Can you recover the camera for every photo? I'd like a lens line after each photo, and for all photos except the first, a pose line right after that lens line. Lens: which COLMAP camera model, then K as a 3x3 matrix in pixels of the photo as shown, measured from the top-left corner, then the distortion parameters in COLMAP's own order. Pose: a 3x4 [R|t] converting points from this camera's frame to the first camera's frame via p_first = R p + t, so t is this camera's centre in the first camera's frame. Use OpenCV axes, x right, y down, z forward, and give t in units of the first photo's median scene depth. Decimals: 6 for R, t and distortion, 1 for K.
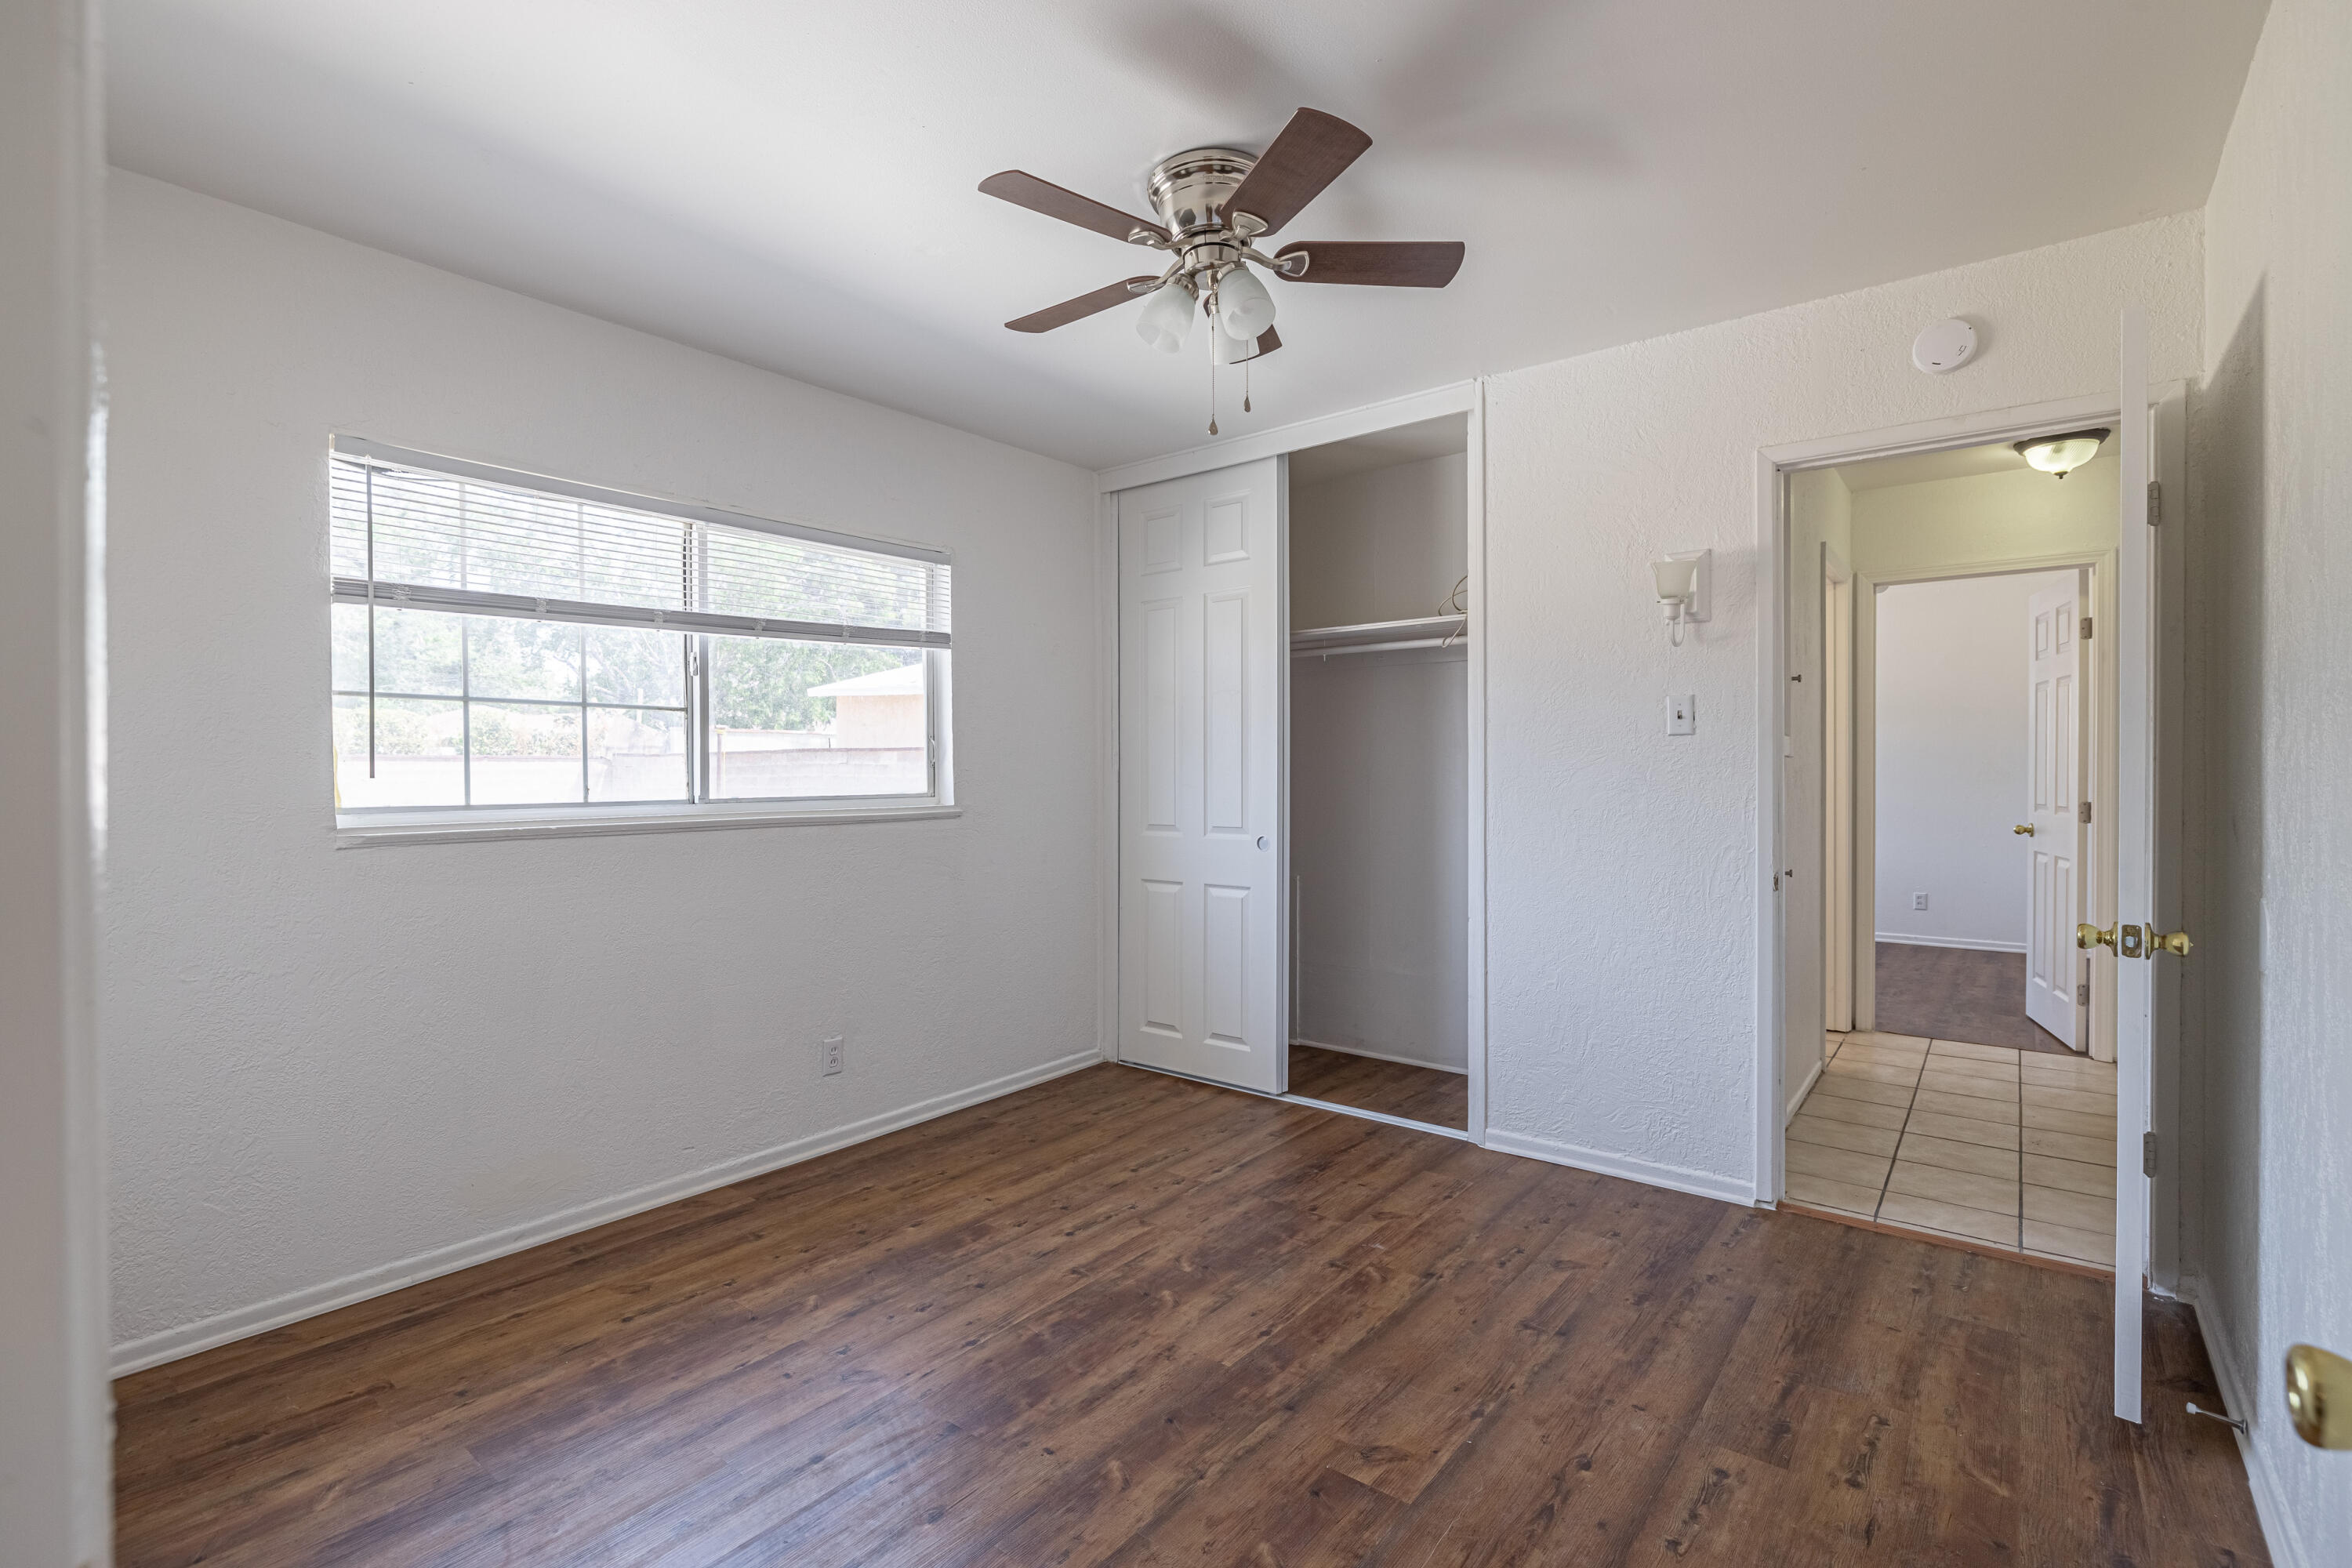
lens RADIAL K [[1065.9, 0, 1176.0], [0, 1065.9, 784.0], [0, 0, 1]] dist [-0.000988, 0.000001]
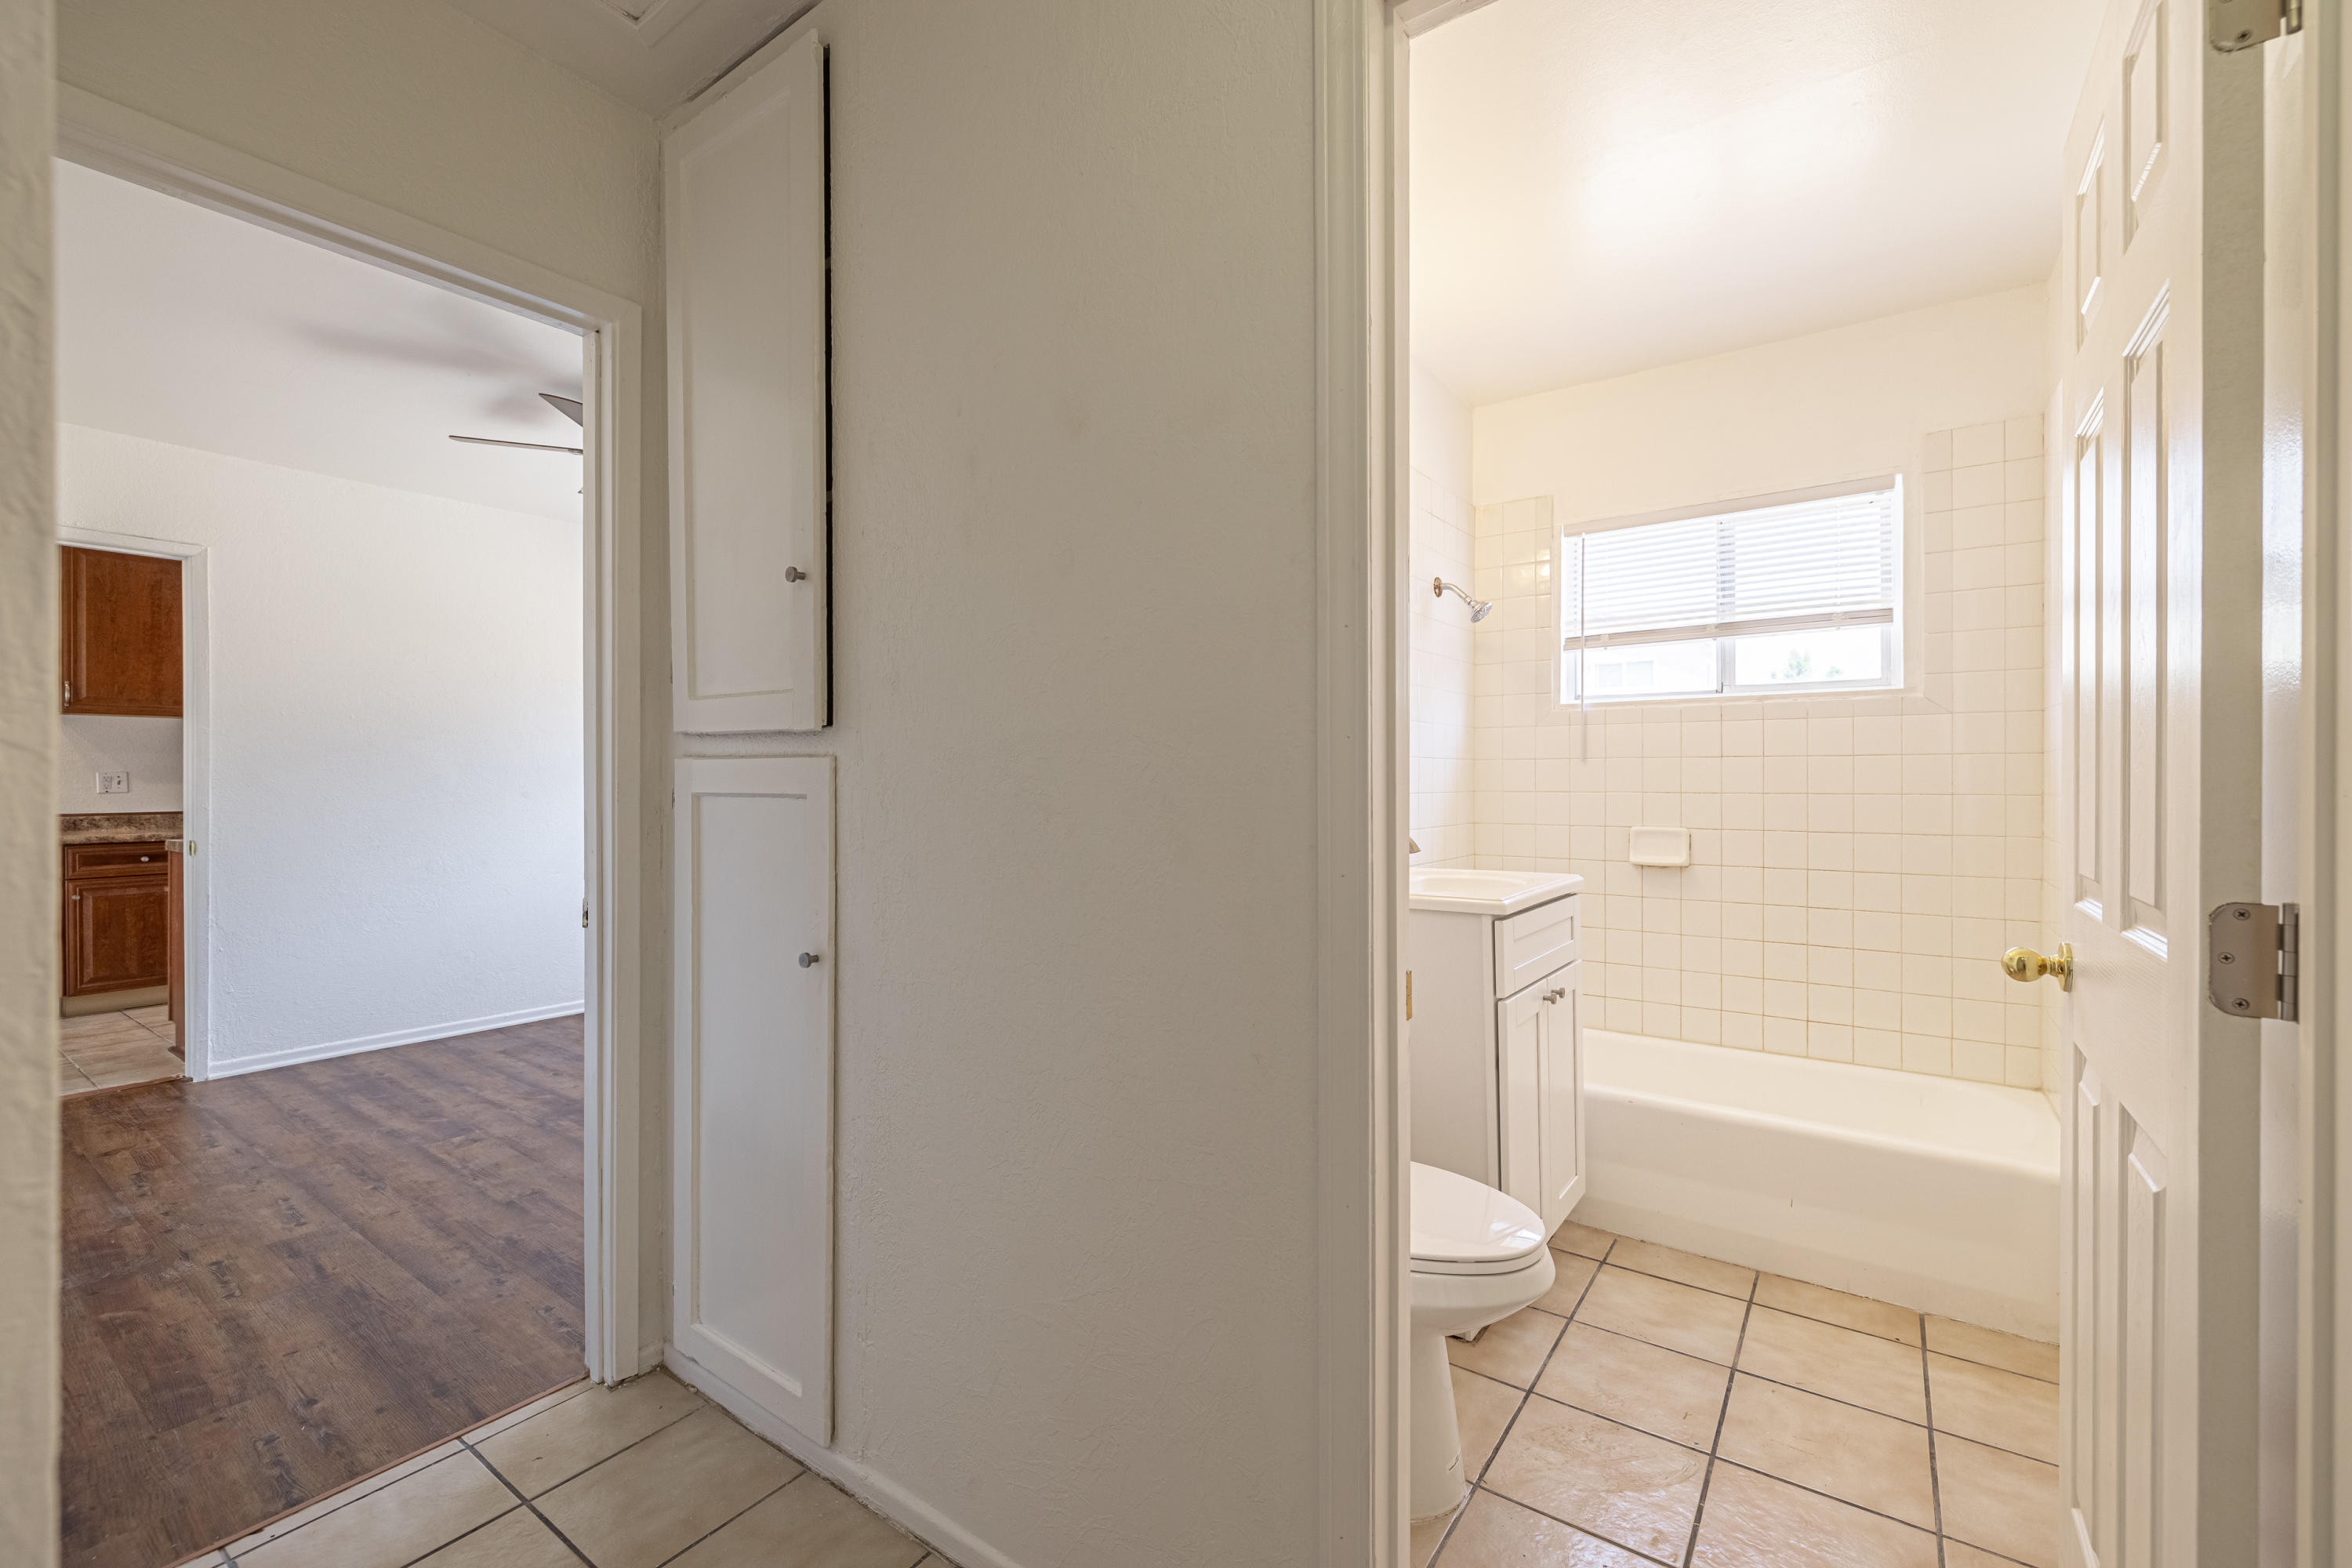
lens RADIAL K [[988.8, 0, 1170.9], [0, 988.8, 780.0], [0, 0, 1]] dist [0.014760, -0.003480]
pose [[0.046240, 0.002490, -0.998927, 1.488020], [-0.015392, 0.999880, 0.001780, -0.007780], [0.998812, 0.015293, 0.046273, 1.614523]]
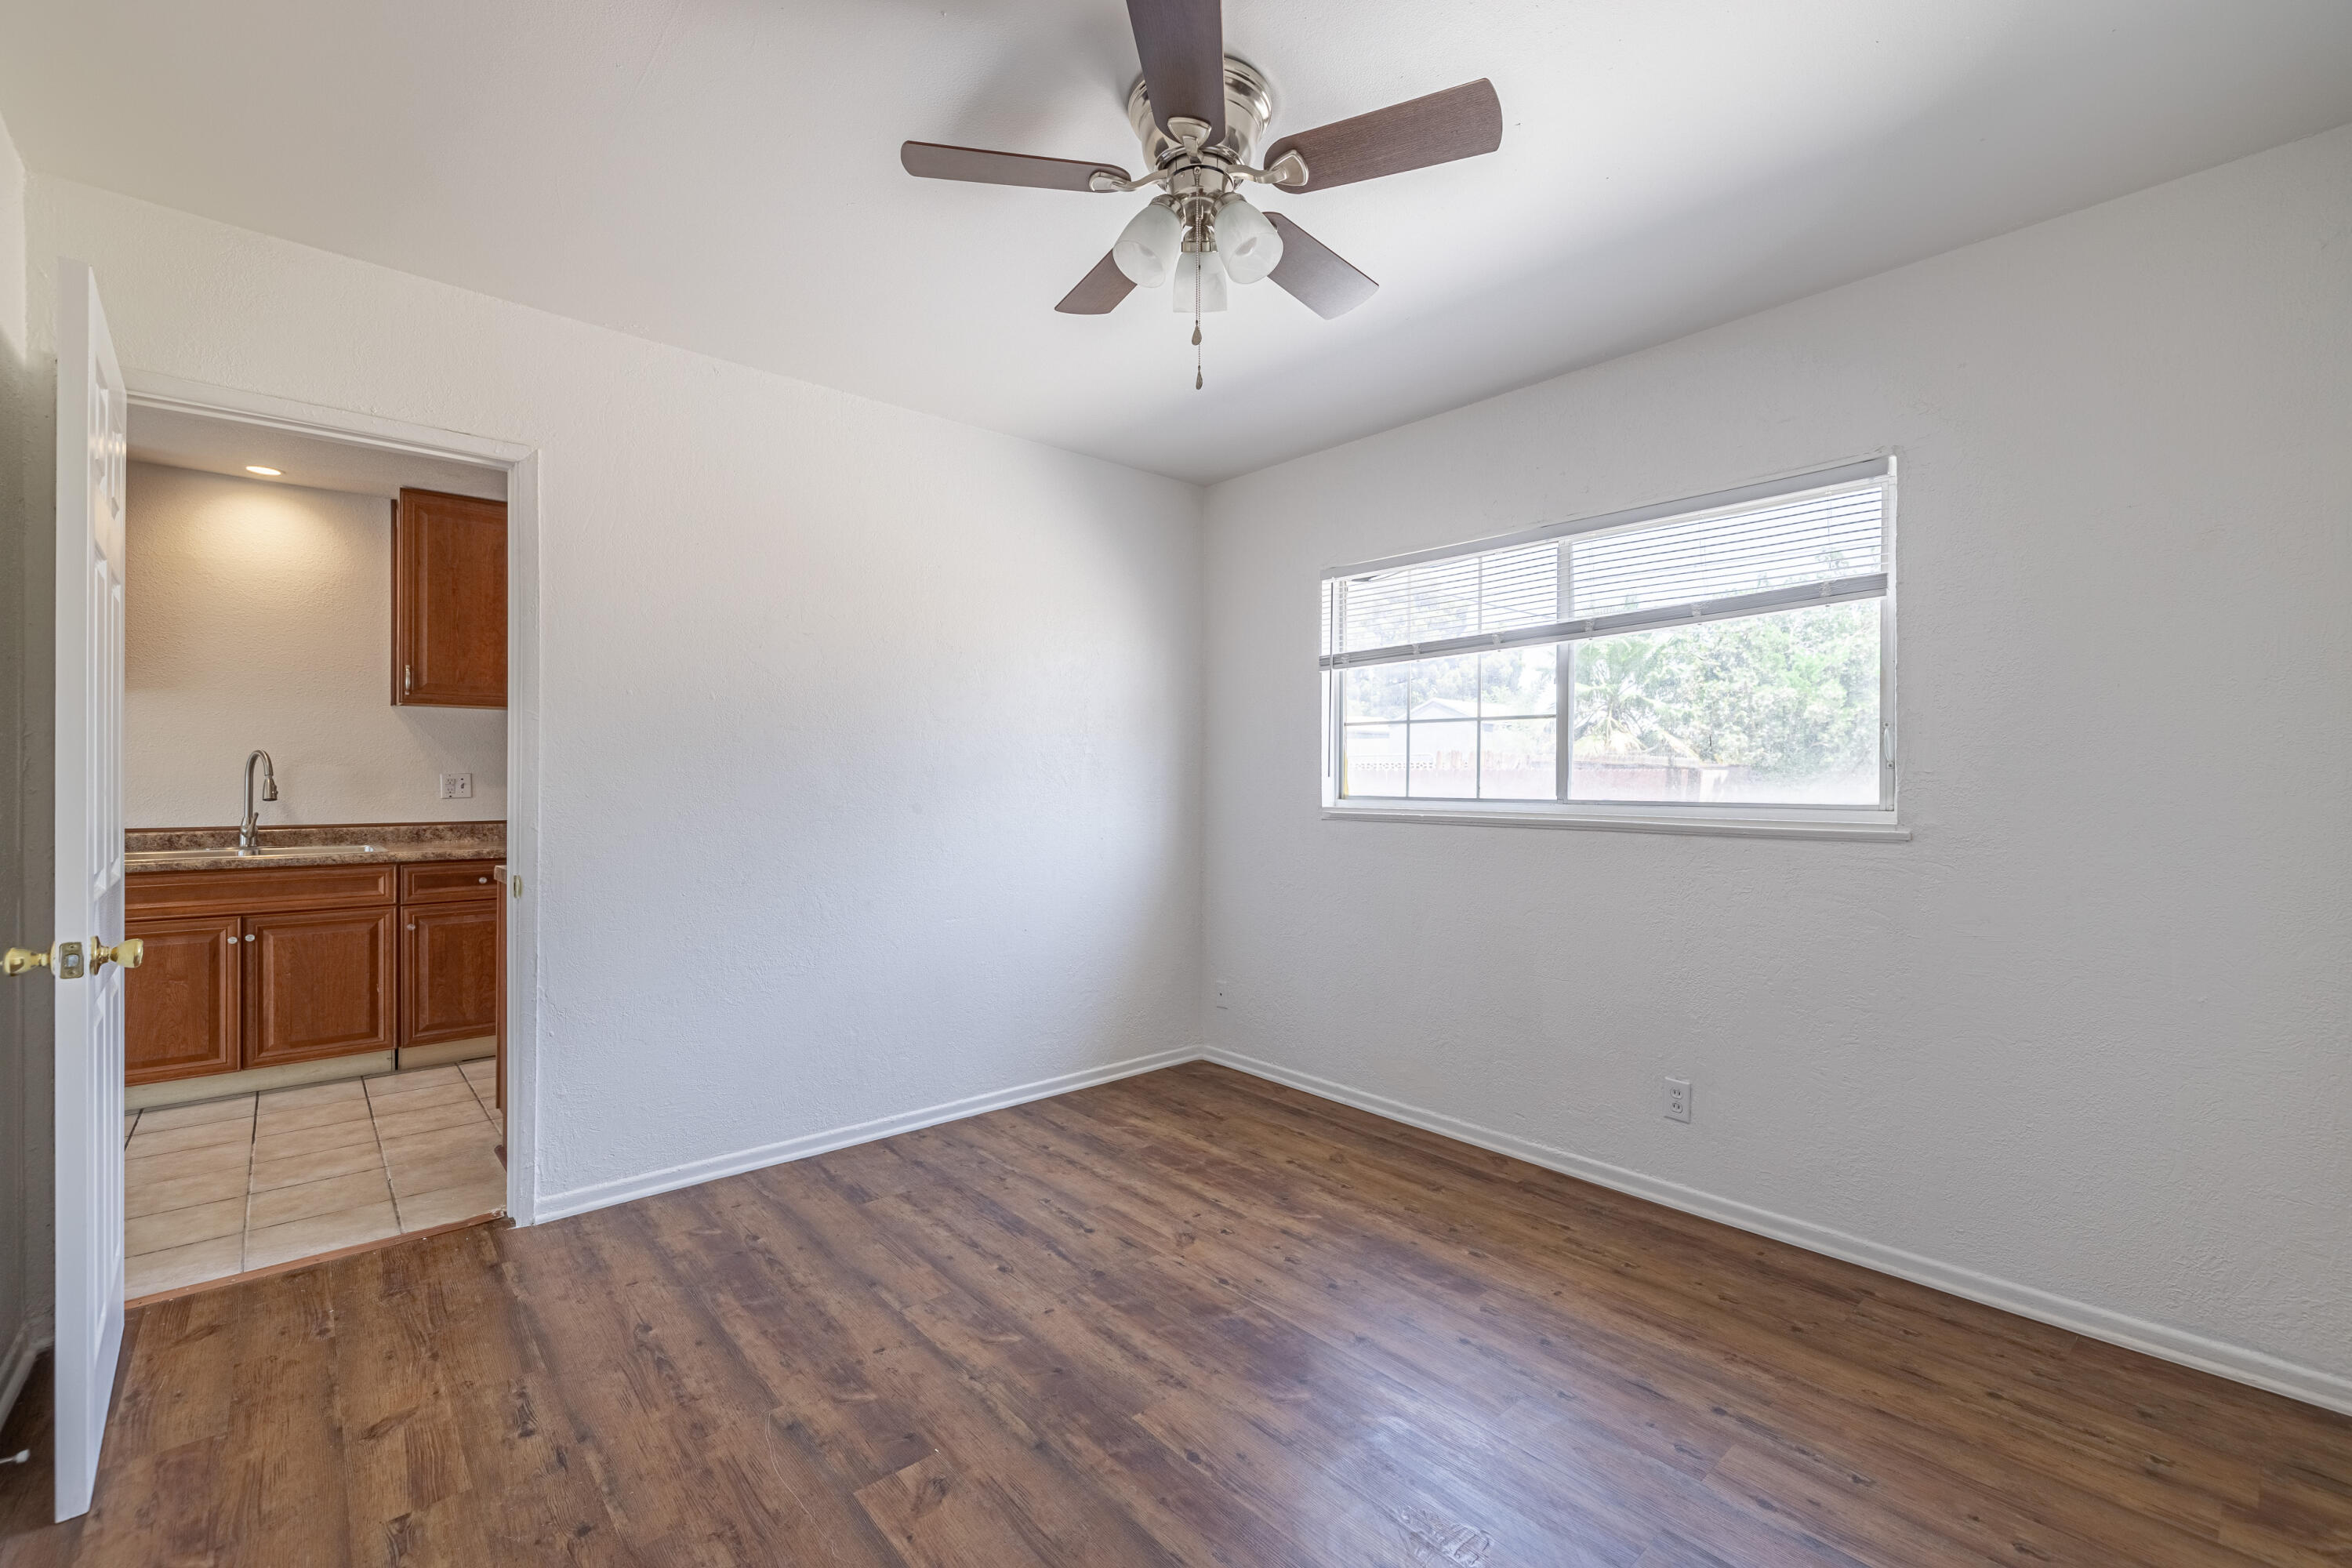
lens RADIAL K [[999.8, 0, 1176.0], [0, 999.8, 784.0], [0, 0, 1]] dist [0.000362, 0.000049]
pose [[-0.174927, 0.005761, -0.984564, 0.778284], [-0.016334, 0.999828, 0.008753, -0.004192], [0.984446, 0.017613, -0.174803, 1.036455]]
